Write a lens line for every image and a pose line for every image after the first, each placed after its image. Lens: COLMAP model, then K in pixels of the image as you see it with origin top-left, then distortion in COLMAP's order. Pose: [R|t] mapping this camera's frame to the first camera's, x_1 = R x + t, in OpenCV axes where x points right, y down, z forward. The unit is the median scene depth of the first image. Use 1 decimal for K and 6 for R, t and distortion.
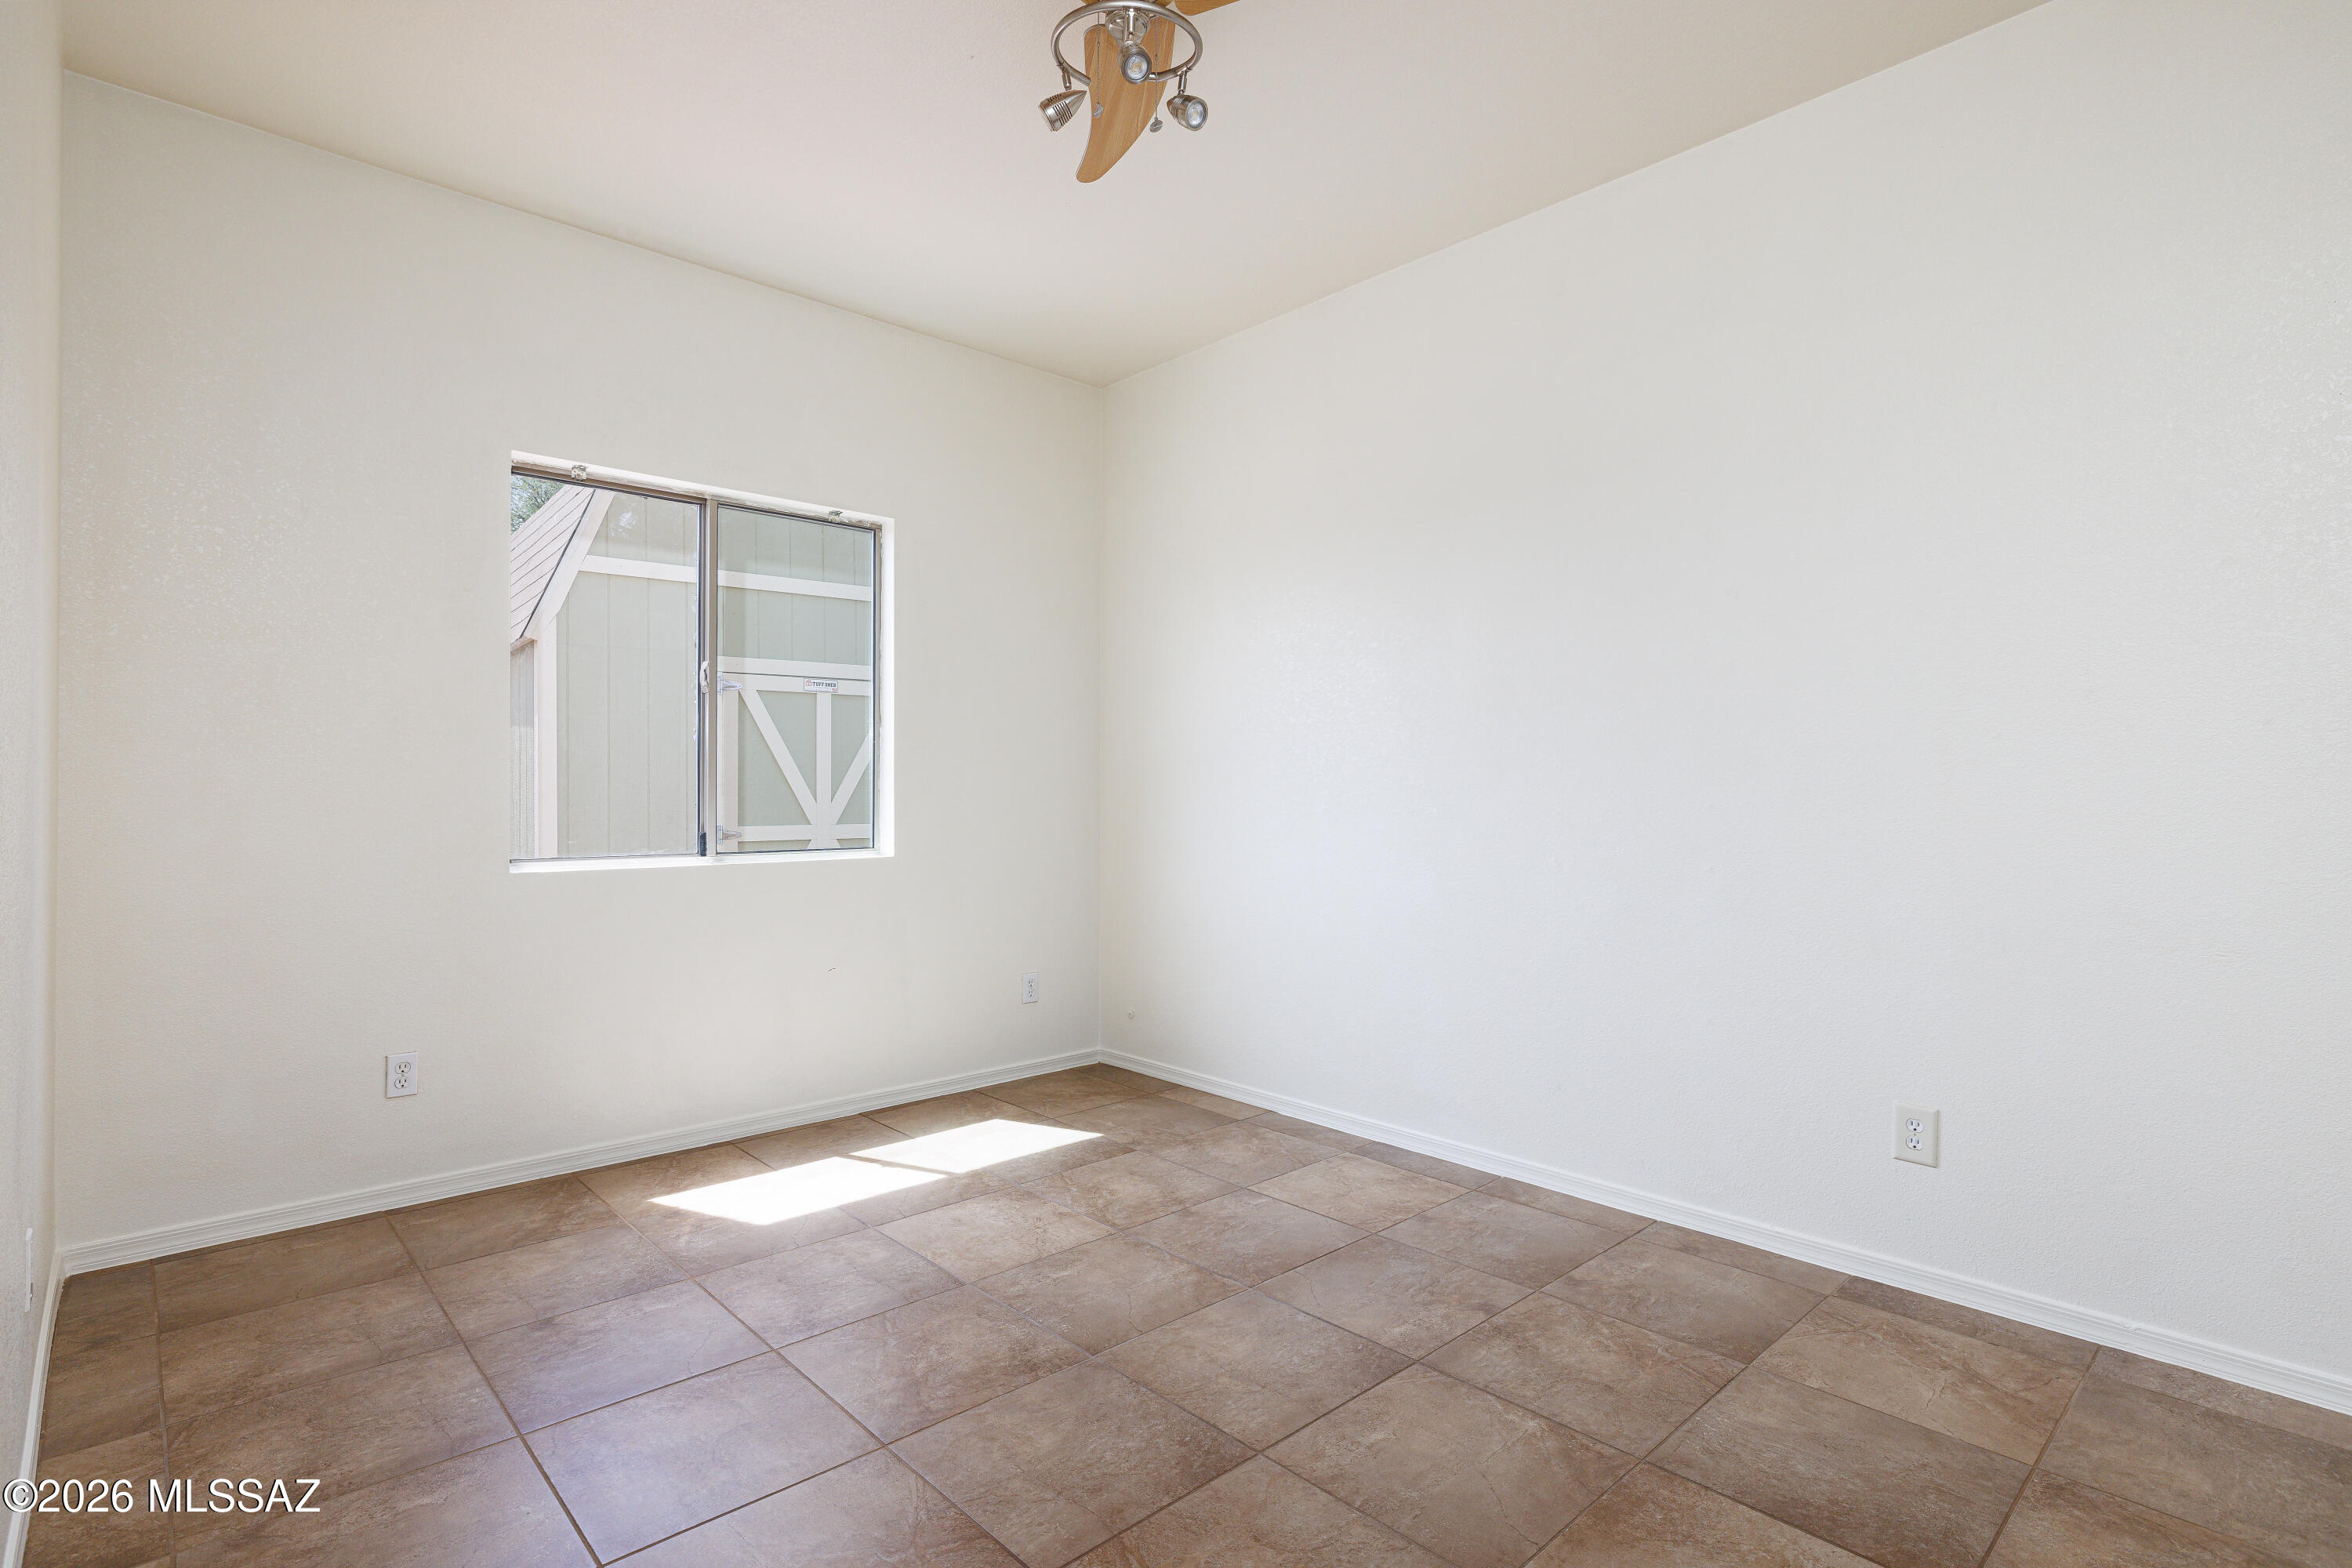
lens RADIAL K [[1162.6, 0, 1190.4], [0, 1162.6, 794.3], [0, 0, 1]] dist [-0.000078, 0.000767]
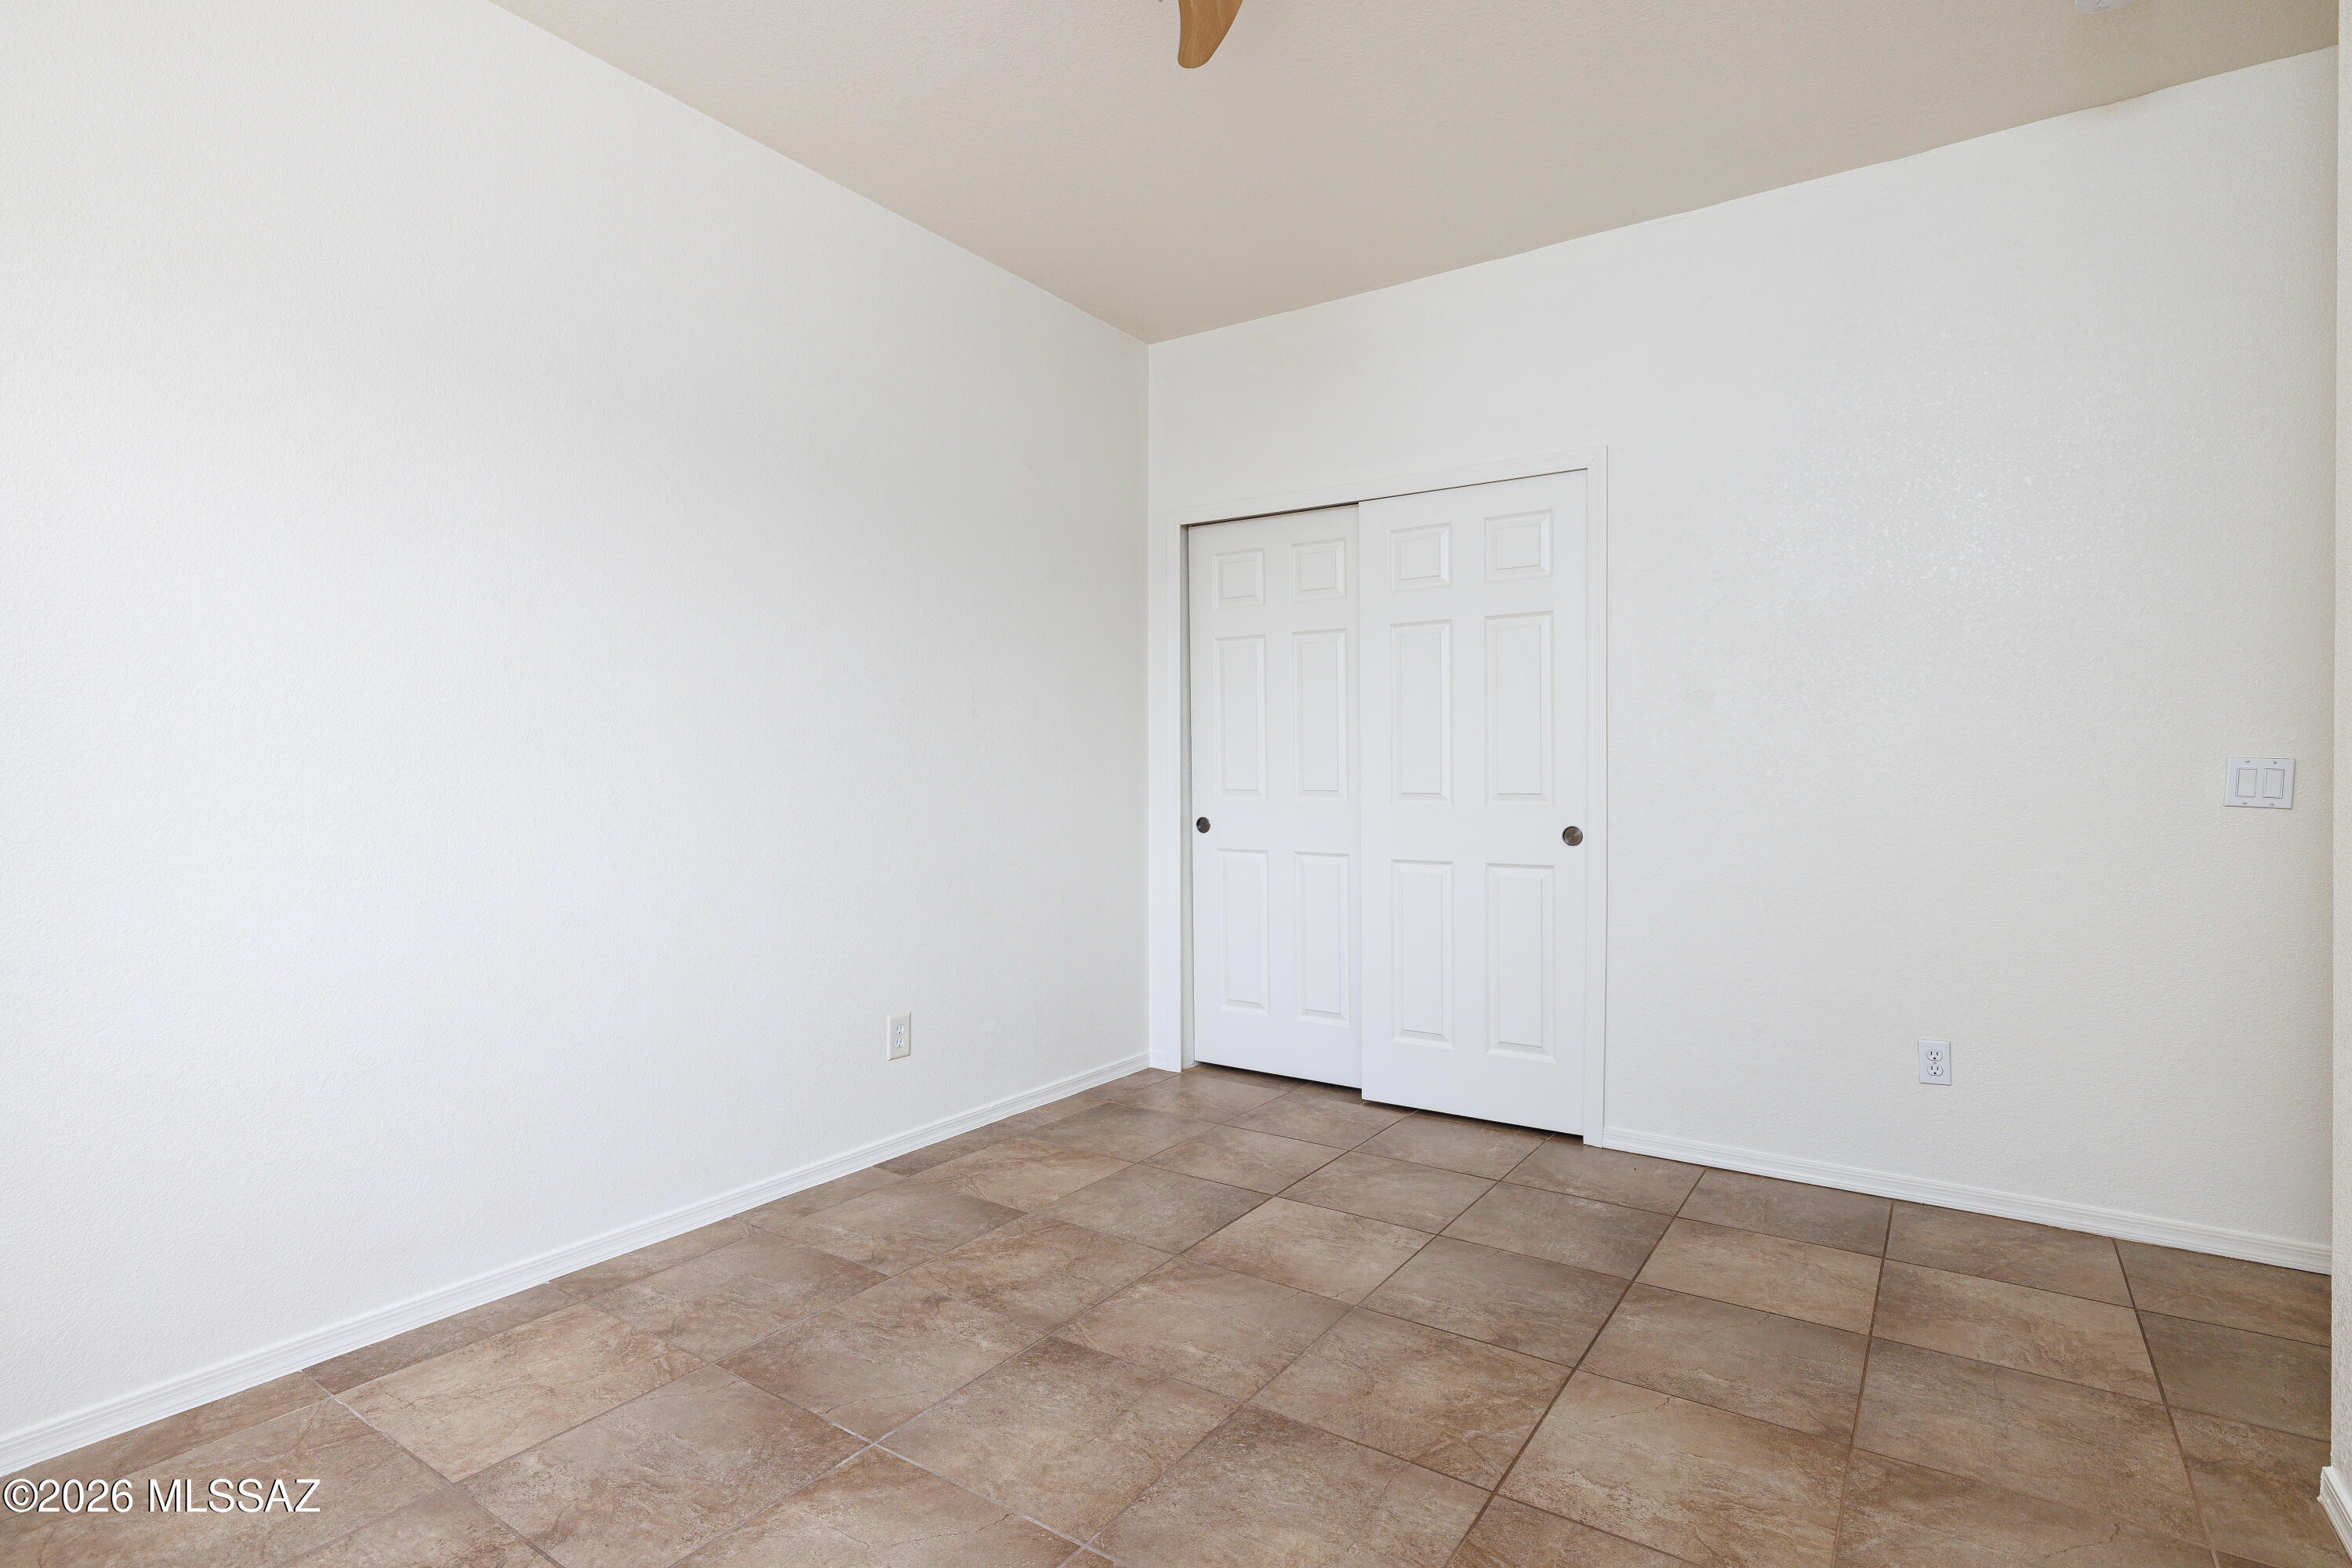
lens RADIAL K [[1162.6, 0, 1191.8], [0, 1162.6, 771.5], [0, 0, 1]] dist [-0.000078, 0.000767]
pose [[-0.236709, 0.001691, 0.971579, -0.756585], [0.001839, 0.999997, -0.001293, -0.001229], [-0.971579, 0.001480, -0.236712, 1.032723]]
